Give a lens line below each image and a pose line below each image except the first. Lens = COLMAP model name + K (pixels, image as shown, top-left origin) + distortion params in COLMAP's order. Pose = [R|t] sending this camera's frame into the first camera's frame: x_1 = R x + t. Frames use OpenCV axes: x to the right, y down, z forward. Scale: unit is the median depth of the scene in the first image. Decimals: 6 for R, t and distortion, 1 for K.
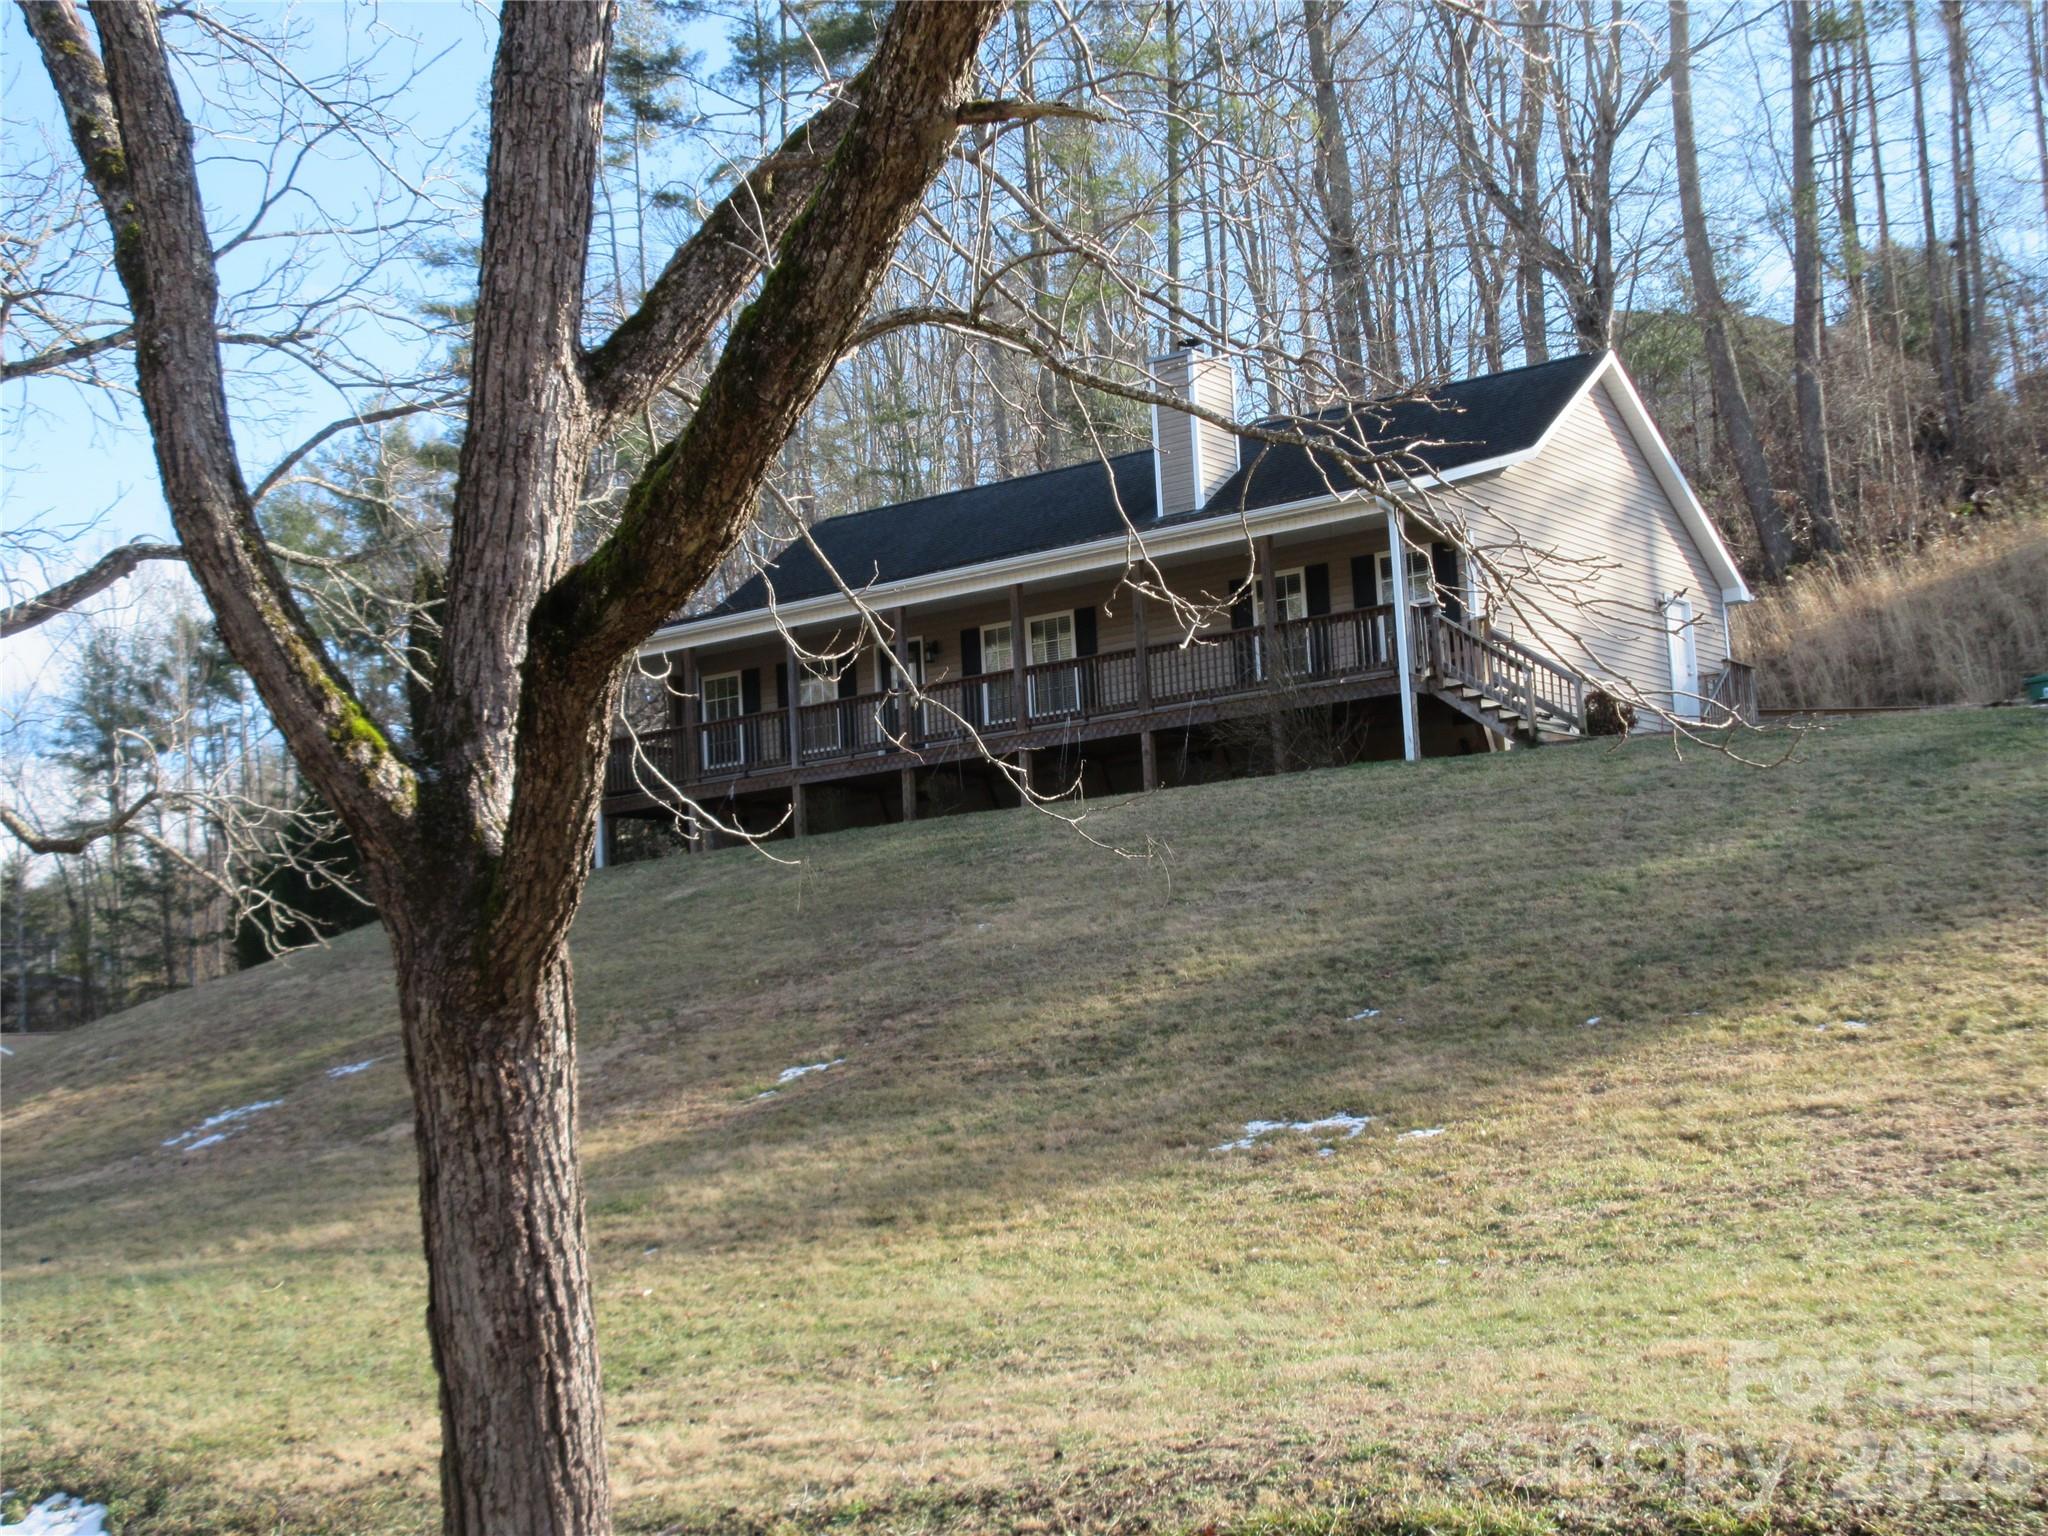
lens RADIAL K [[3578.6, 0, 1024.0], [0, 3578.6, 768.0], [0, 0, 1]] dist [-0.005754, -0.003234]
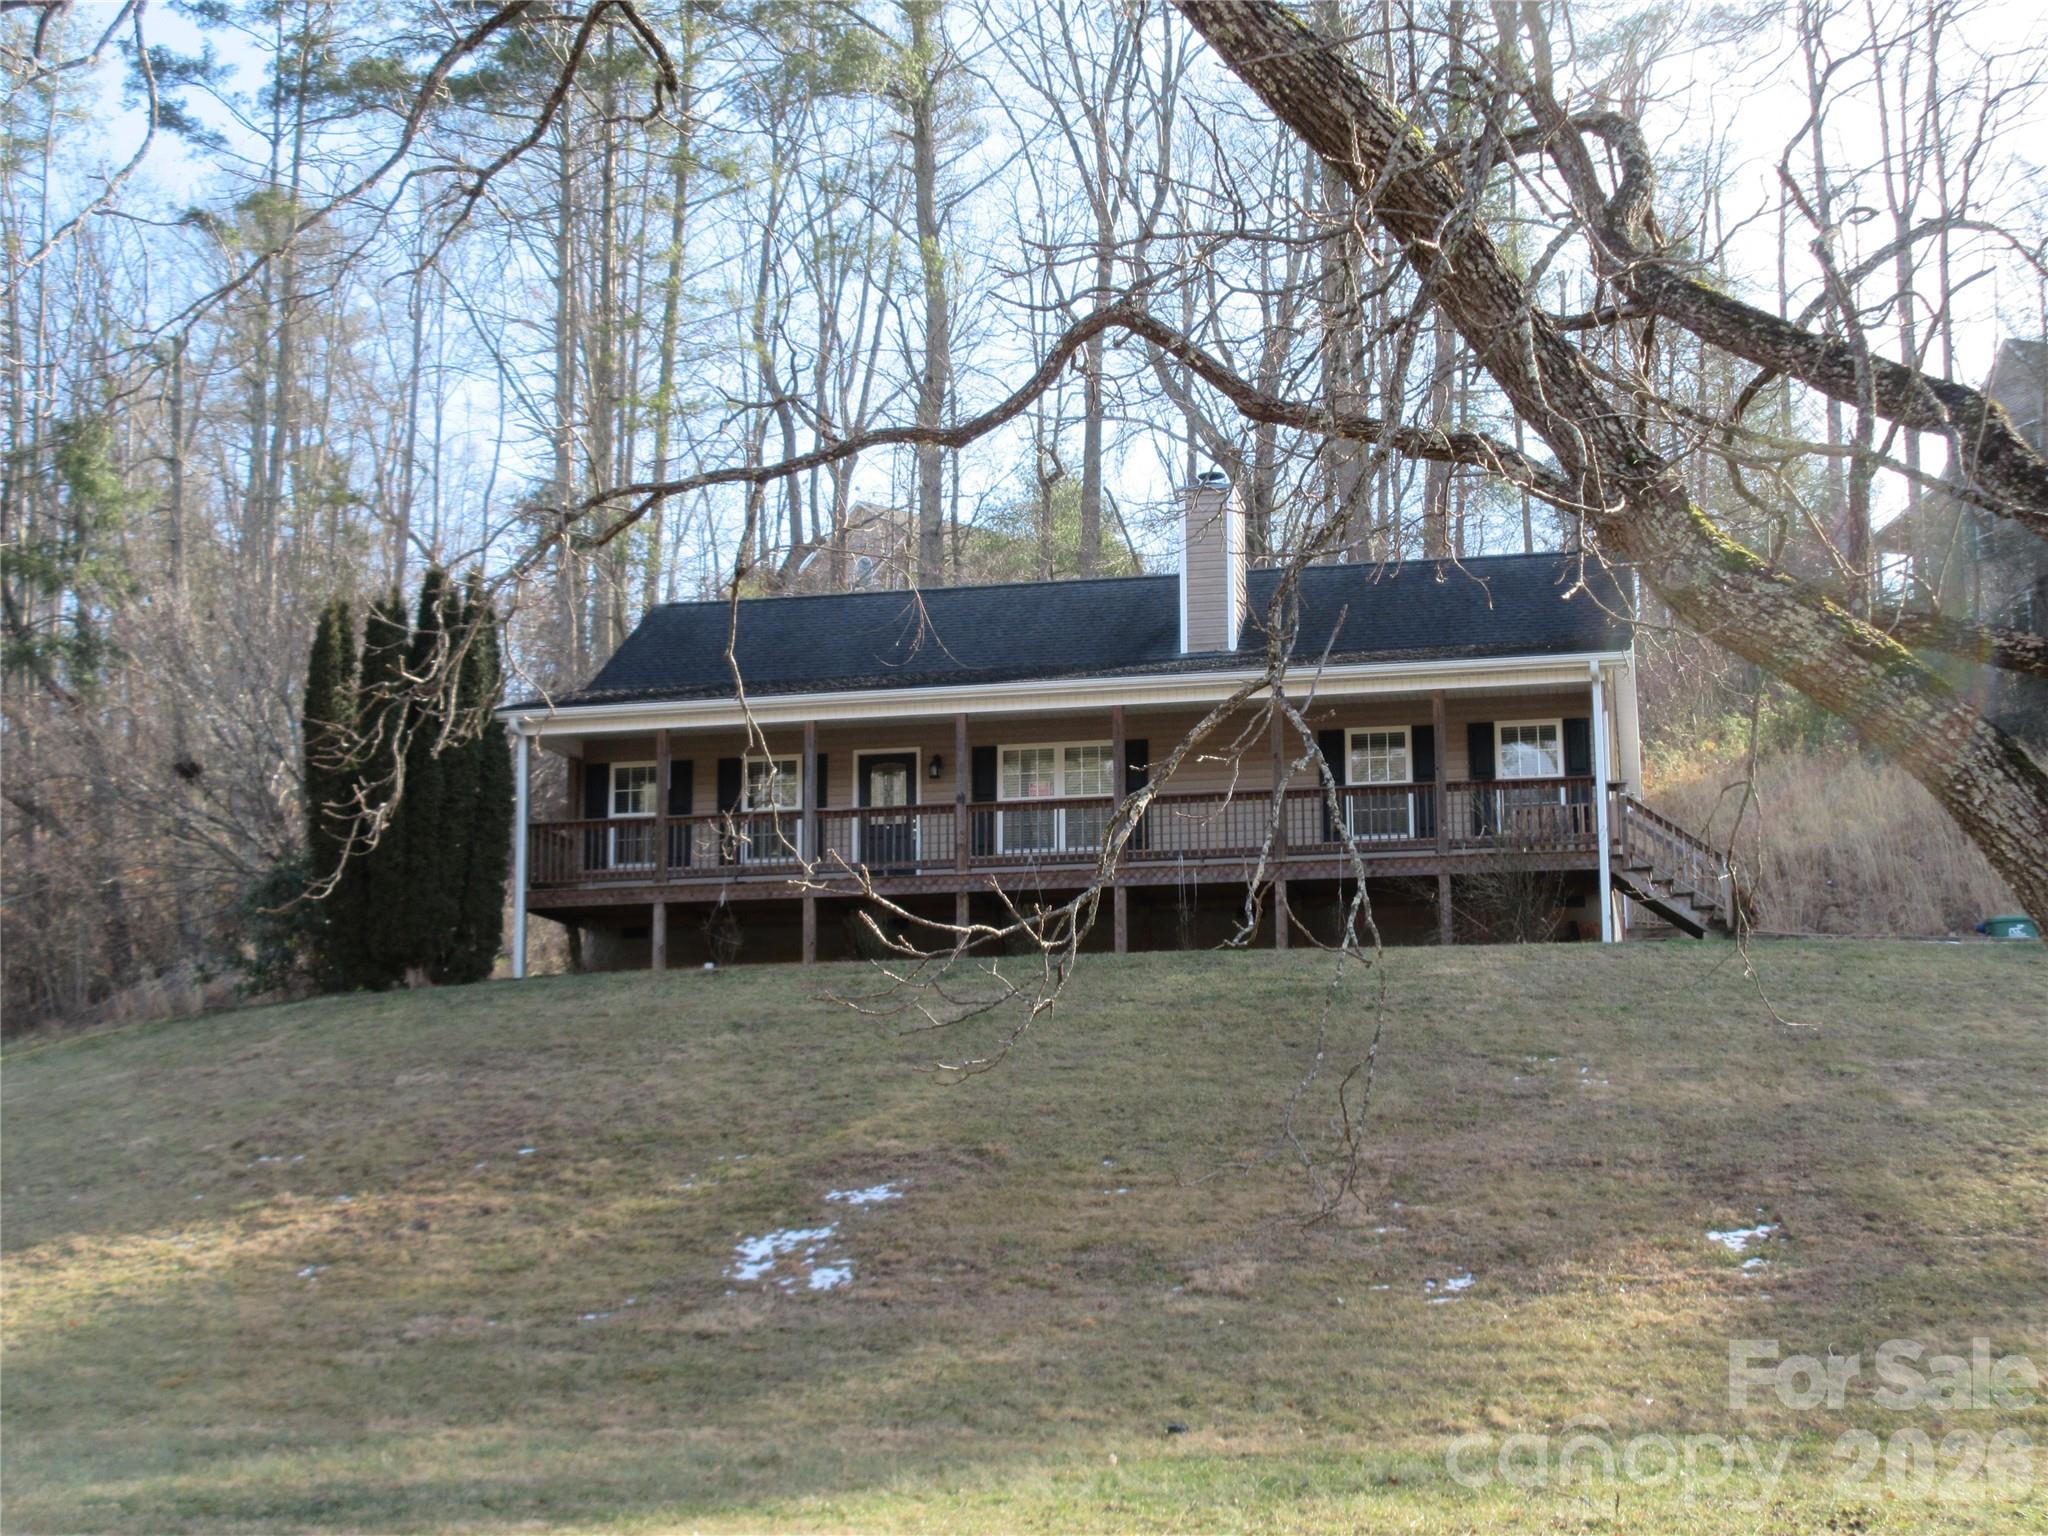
lens RADIAL K [[3578.6, 0, 1024.0], [0, 3578.6, 768.0], [0, 0, 1]] dist [-0.005754, -0.003234]
pose [[0.886413, 0.131002, 0.443971, -0.392062], [-0.093863, 0.990061, -0.104733, 0.056970], [-0.453278, 0.051164, 0.889899, 0.209679]]
